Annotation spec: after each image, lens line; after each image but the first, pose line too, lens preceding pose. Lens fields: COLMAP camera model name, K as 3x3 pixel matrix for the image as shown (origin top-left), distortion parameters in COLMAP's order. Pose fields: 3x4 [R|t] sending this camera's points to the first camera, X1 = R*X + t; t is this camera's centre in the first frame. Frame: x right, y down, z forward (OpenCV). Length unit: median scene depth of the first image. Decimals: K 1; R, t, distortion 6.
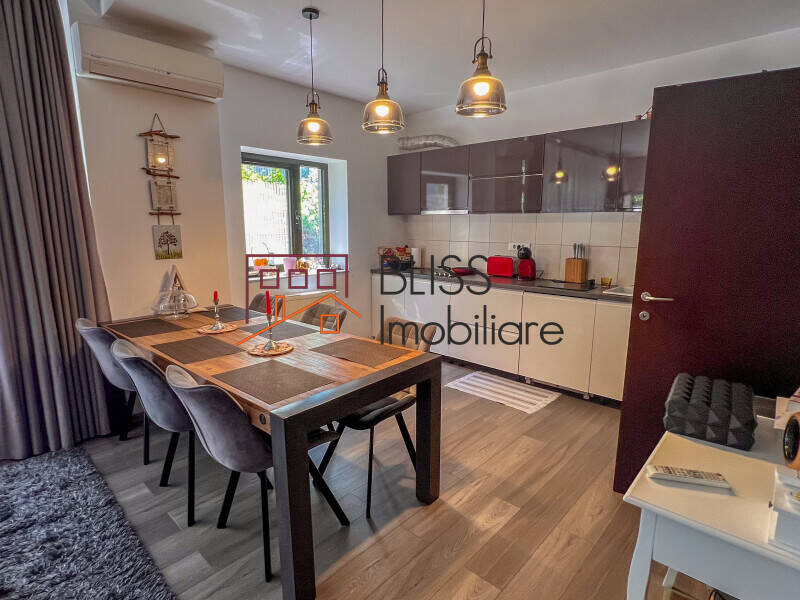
lens RADIAL K [[426.3, 0, 399.7], [0, 426.3, 302.9], [0, 0, 1]] dist [-0.001521, -0.000745]
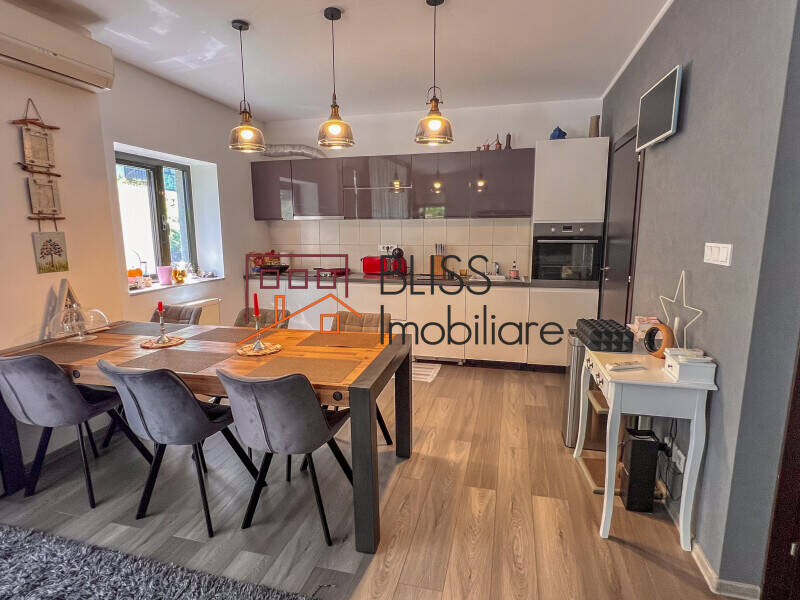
lens RADIAL K [[426.3, 0, 399.7], [0, 426.3, 302.9], [0, 0, 1]] dist [-0.001521, -0.000745]
pose [[0.879624, -0.087465, 0.467560, -0.349855], [0.093064, 0.995598, 0.011161, 0.011424], [-0.466478, 0.033695, 0.883891, -0.057269]]
